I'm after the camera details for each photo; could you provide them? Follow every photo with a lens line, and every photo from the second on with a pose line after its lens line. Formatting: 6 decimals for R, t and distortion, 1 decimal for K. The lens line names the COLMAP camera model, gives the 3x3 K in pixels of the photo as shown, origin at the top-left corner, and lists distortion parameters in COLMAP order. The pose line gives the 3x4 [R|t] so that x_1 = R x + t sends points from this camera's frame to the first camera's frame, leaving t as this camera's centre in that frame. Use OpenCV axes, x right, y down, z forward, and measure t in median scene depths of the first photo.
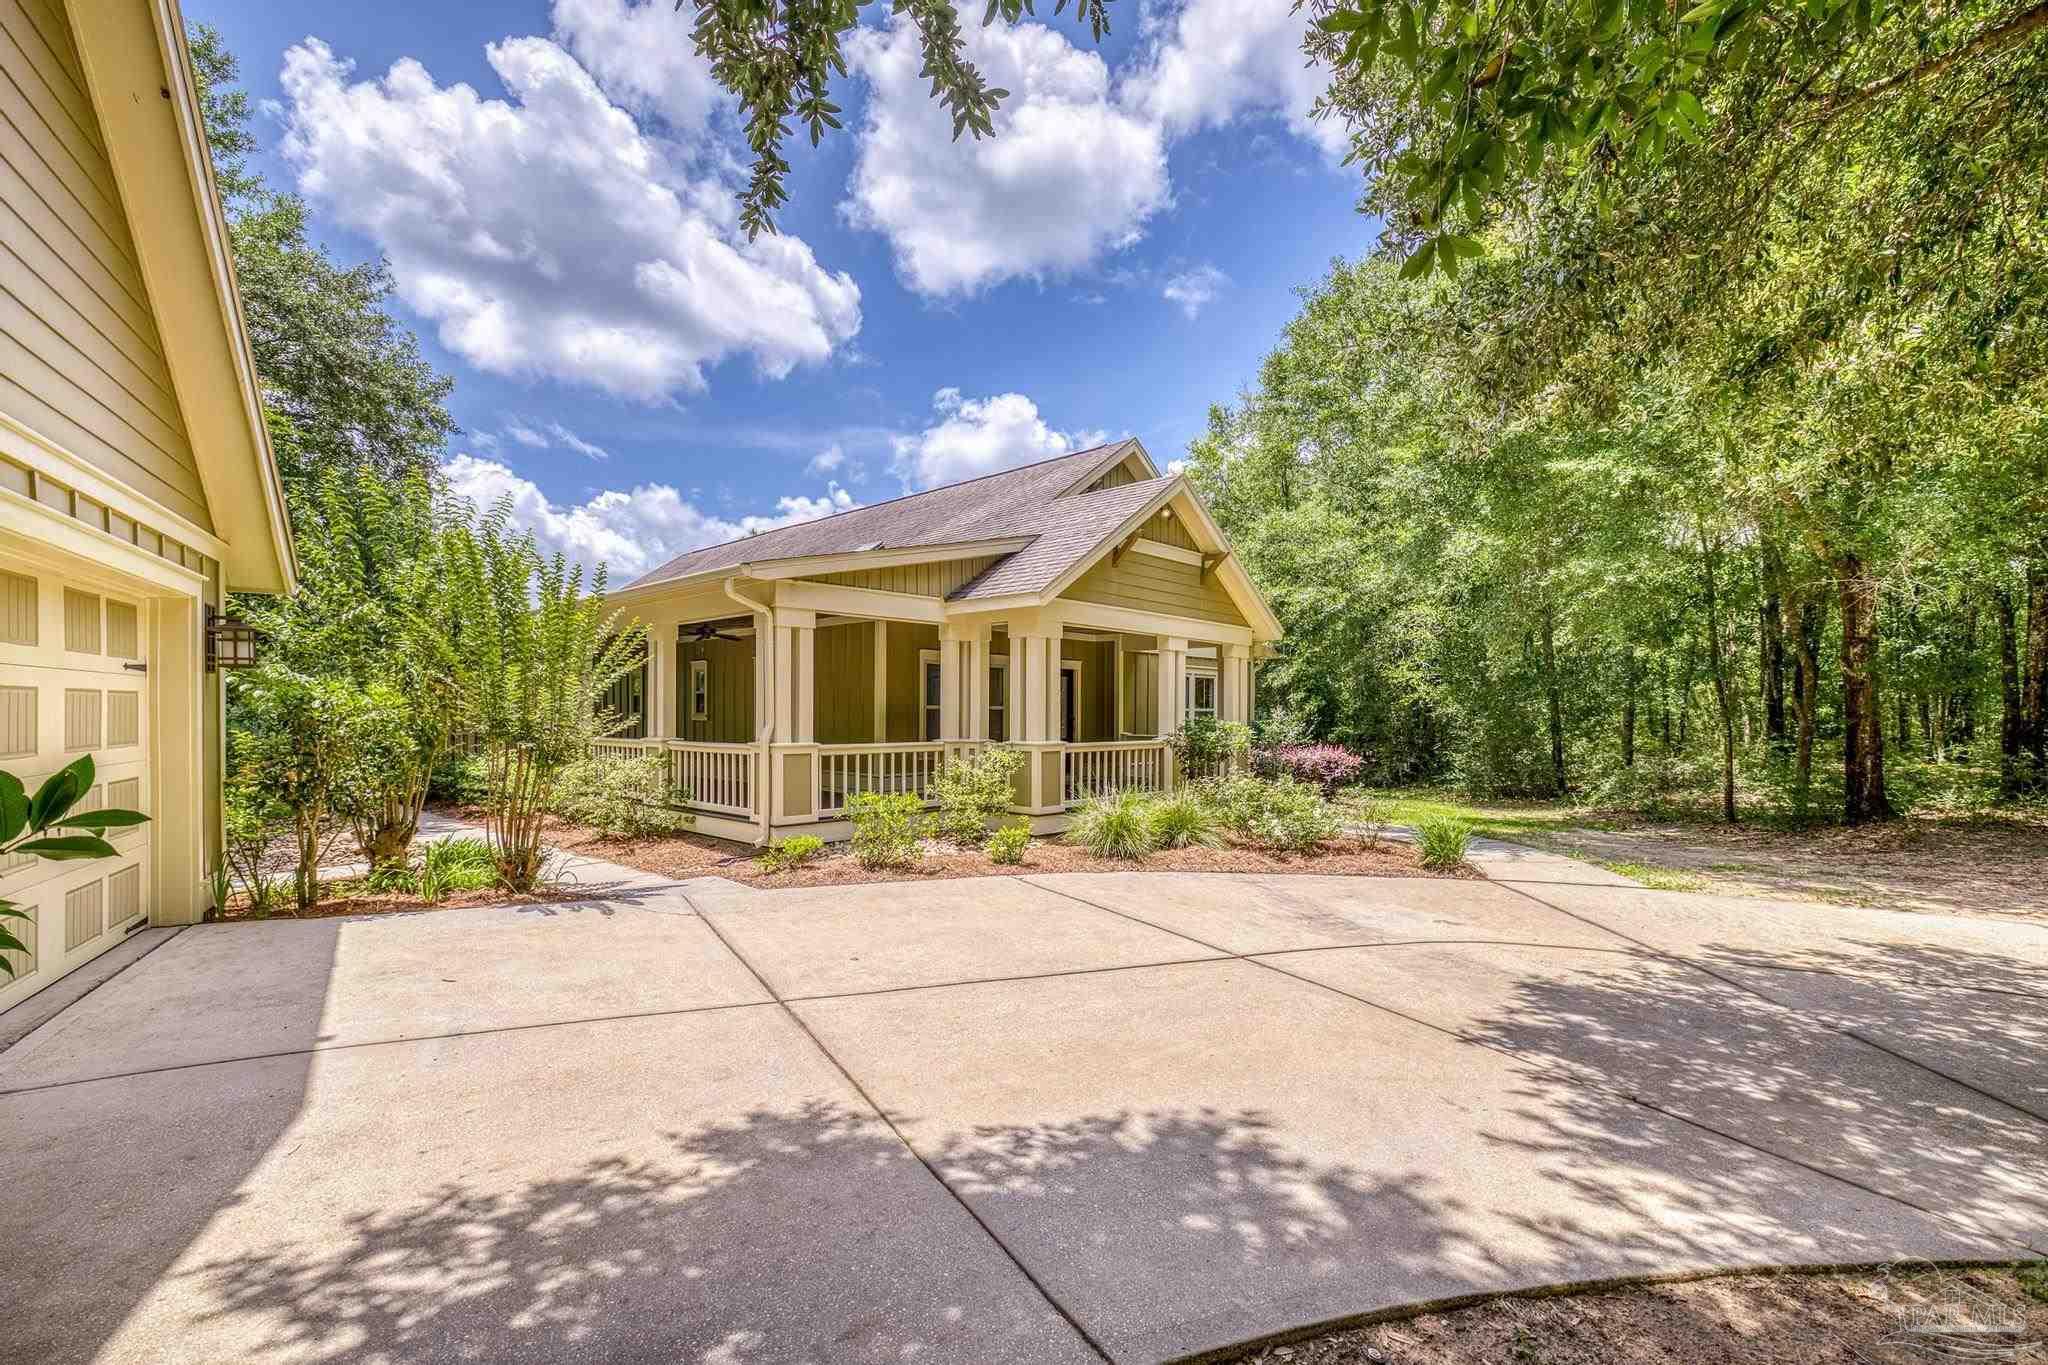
lens RADIAL K [[885.3, 0, 999.8], [0, 885.3, 719.2], [0, 0, 1]] dist [-0.019866, 0.000515]
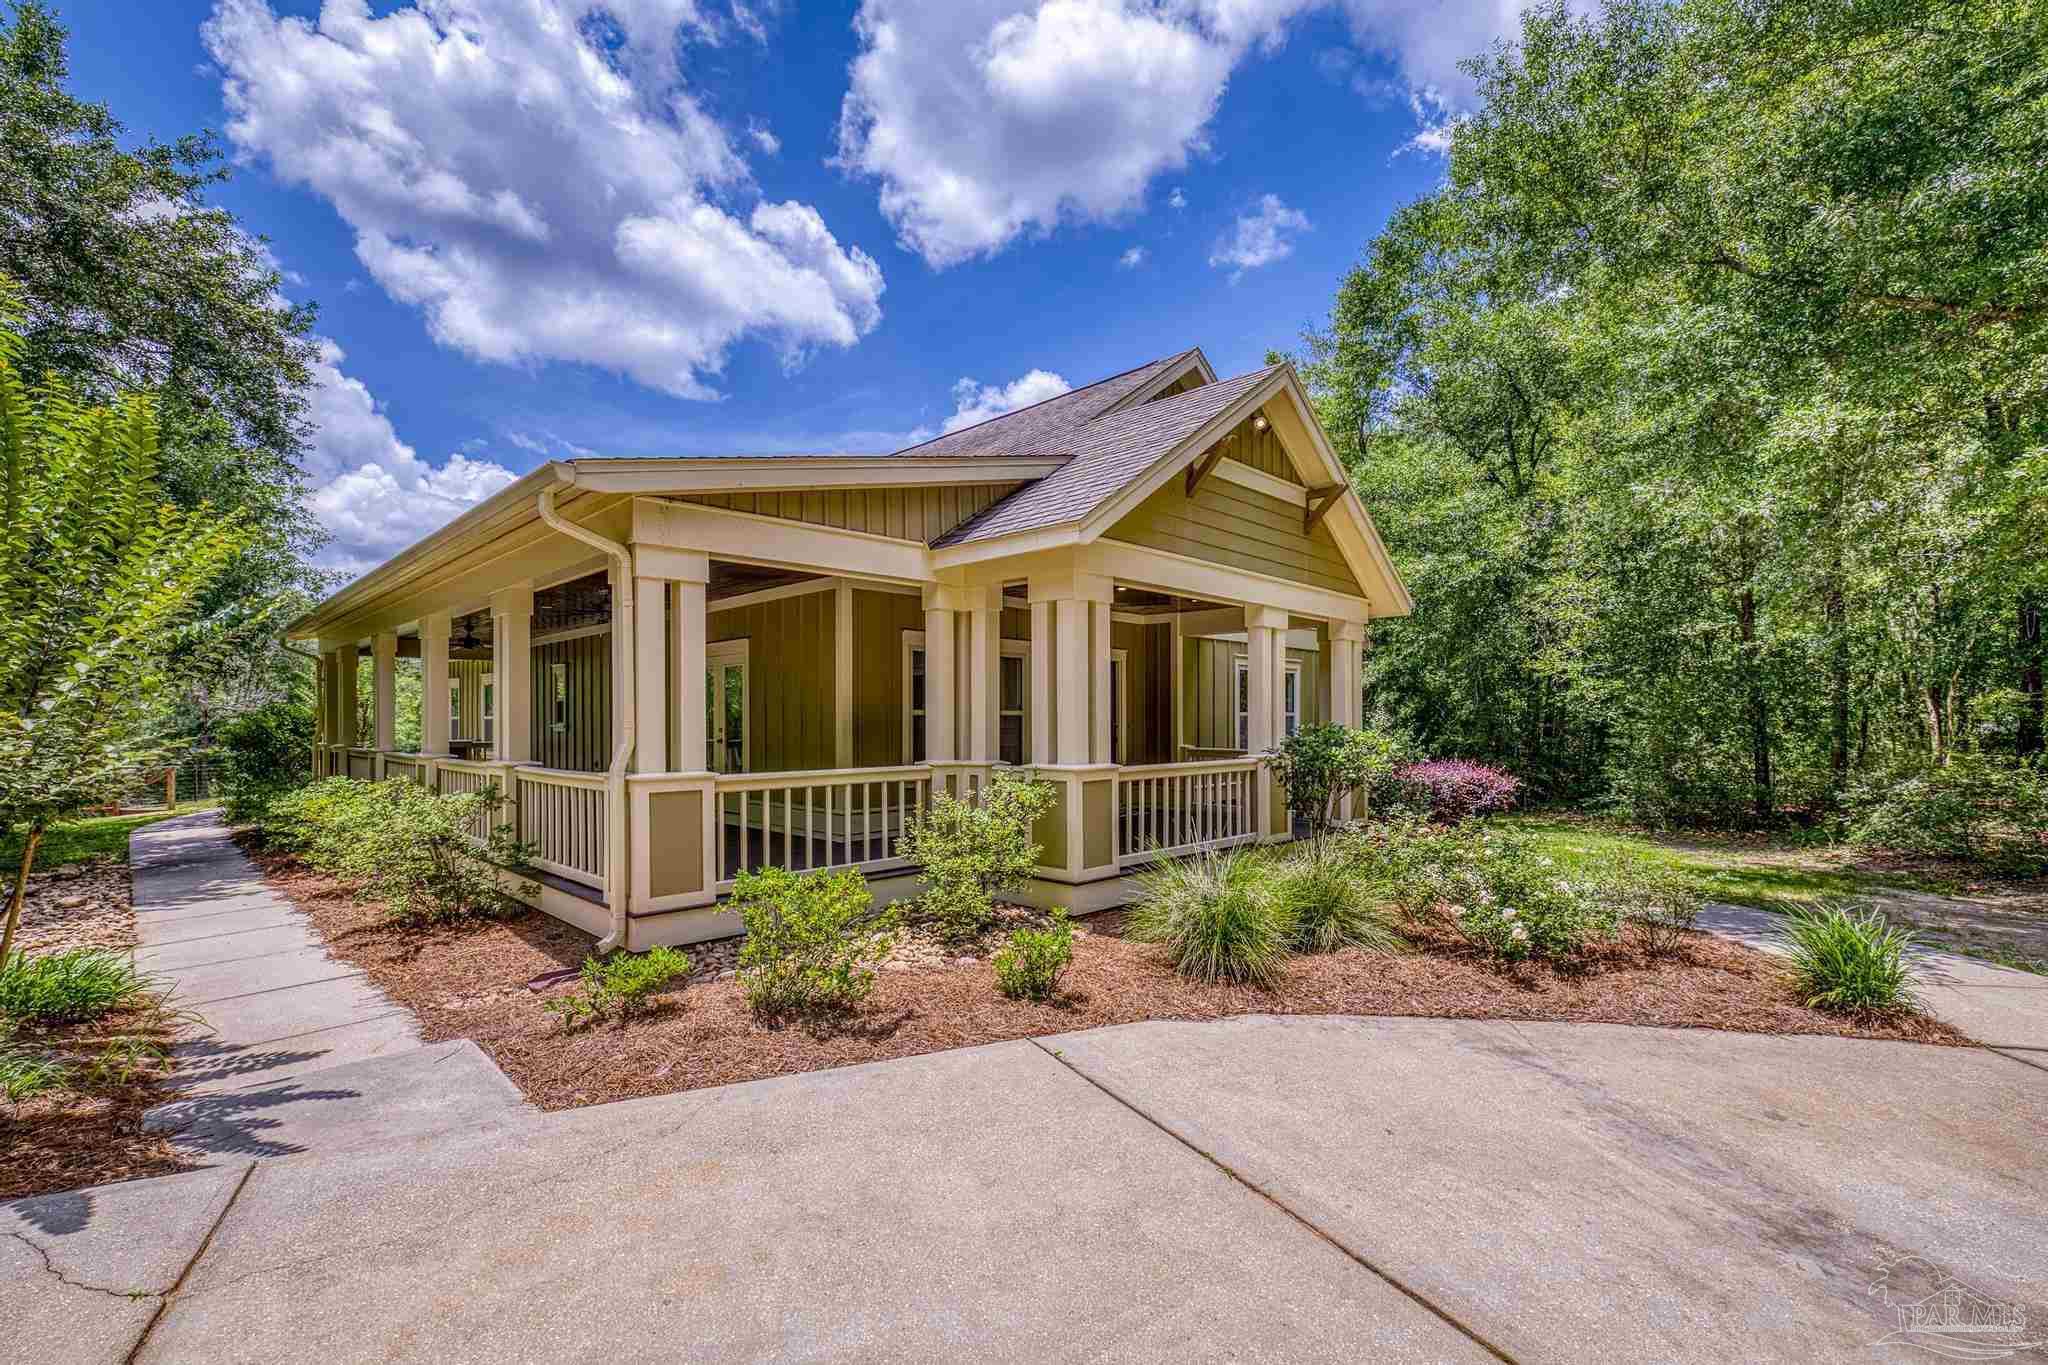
lens RADIAL K [[877.8, 0, 1019.0], [0, 877.8, 713.0], [0, 0, 1]] dist [-0.002766, 0.001062]
pose [[0.999980, -0.006040, -0.001920, 0.003645], [0.006012, 0.999882, -0.014102, -0.003645], [0.002005, 0.014090, 0.999899, 0.374430]]
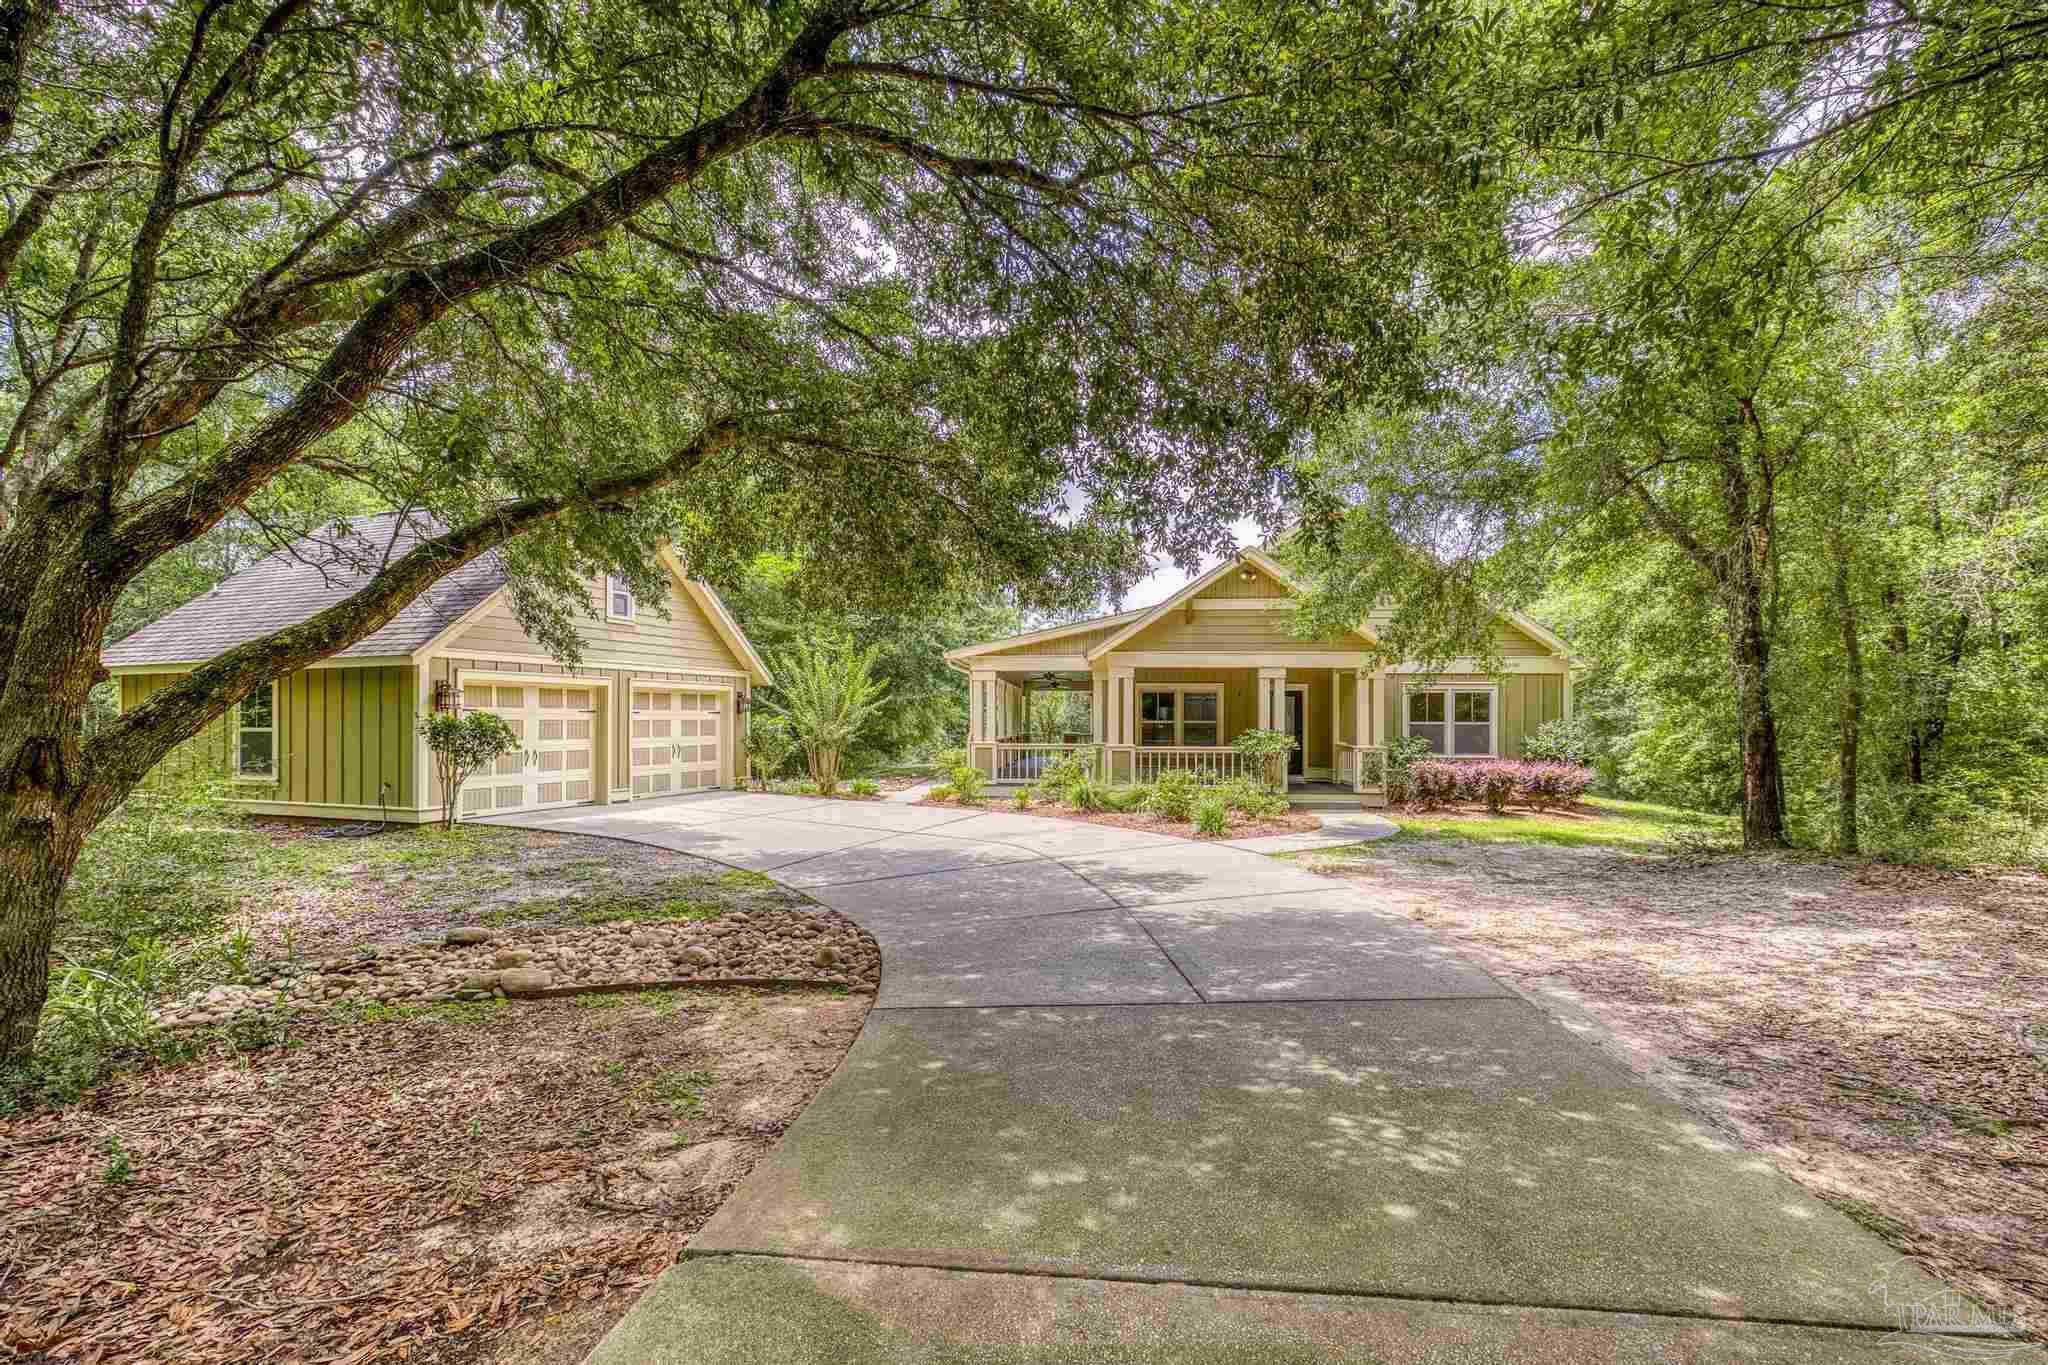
lens RADIAL K [[877.8, 0, 1019.0], [0, 877.8, 713.0], [0, 0, 1]] dist [-0.002766, 0.001062]
pose [[0.647912, -0.005443, -0.761695, 1.191053], [-0.005859, 0.999909, -0.012130, -0.011752], [0.761692, 0.012322, 0.647822, -0.155313]]
